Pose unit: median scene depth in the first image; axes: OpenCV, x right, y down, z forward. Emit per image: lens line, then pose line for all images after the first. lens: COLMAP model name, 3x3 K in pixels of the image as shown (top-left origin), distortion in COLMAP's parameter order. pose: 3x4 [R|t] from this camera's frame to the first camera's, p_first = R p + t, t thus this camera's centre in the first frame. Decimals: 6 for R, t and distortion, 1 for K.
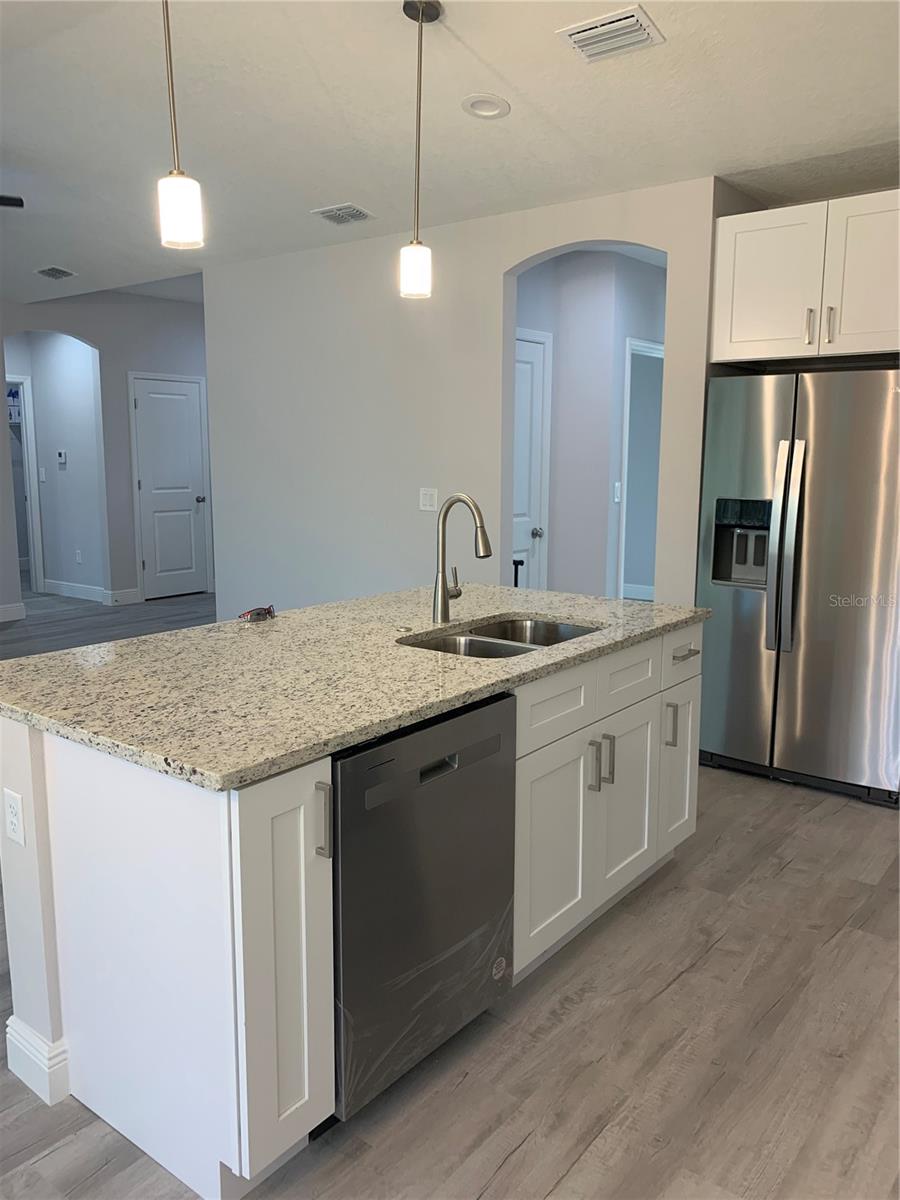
lens RADIAL K [[926.2, 0, 459.9], [0, 926.2, 581.5], [0, 0, 1]] dist [0.013548, -0.011533]
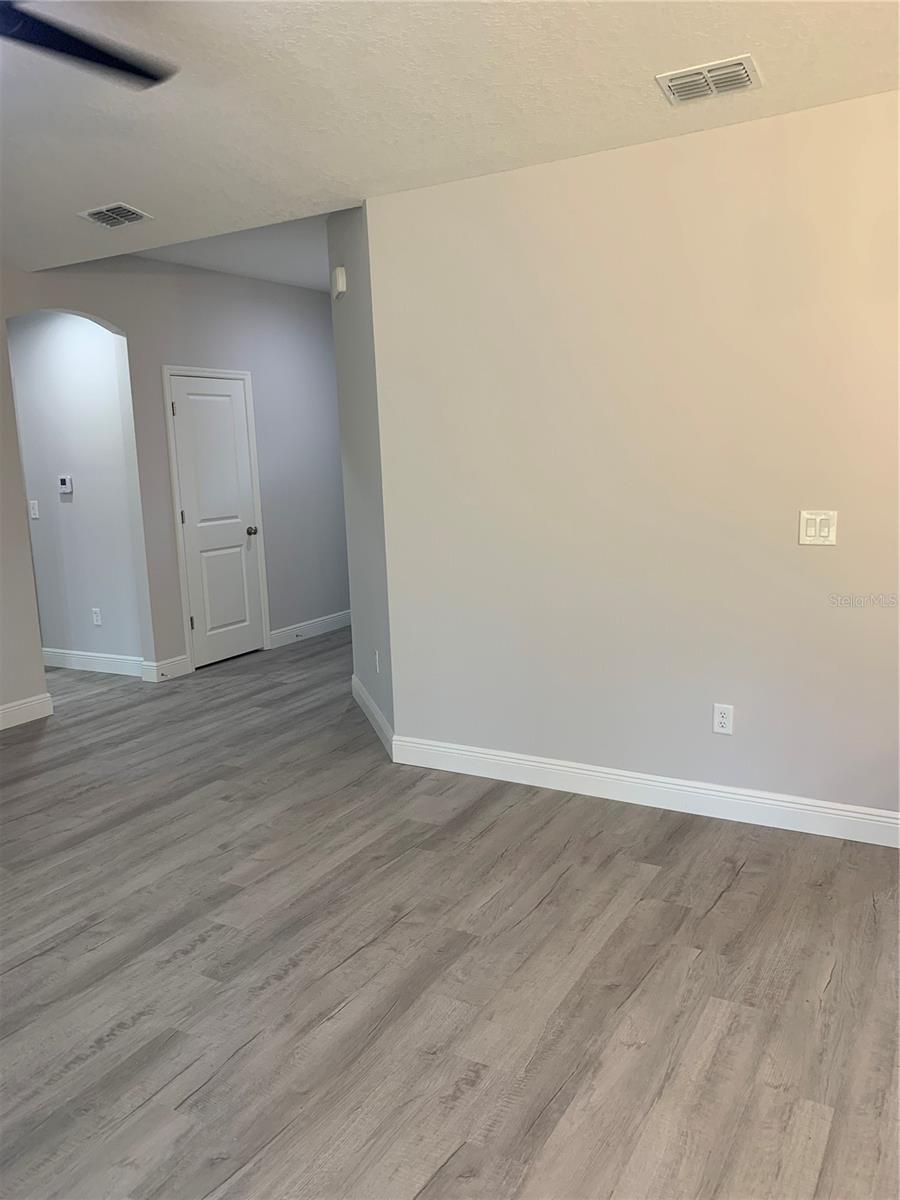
lens RADIAL K [[926.2, 0, 465.2], [0, 926.2, 587.7], [0, 0, 1]] dist [0.013548, -0.011533]
pose [[0.989687, -0.061737, 0.129258, -0.214747], [0.061004, 0.998091, 0.009625, -0.039761], [-0.129605, -0.001640, 0.991564, 0.221782]]
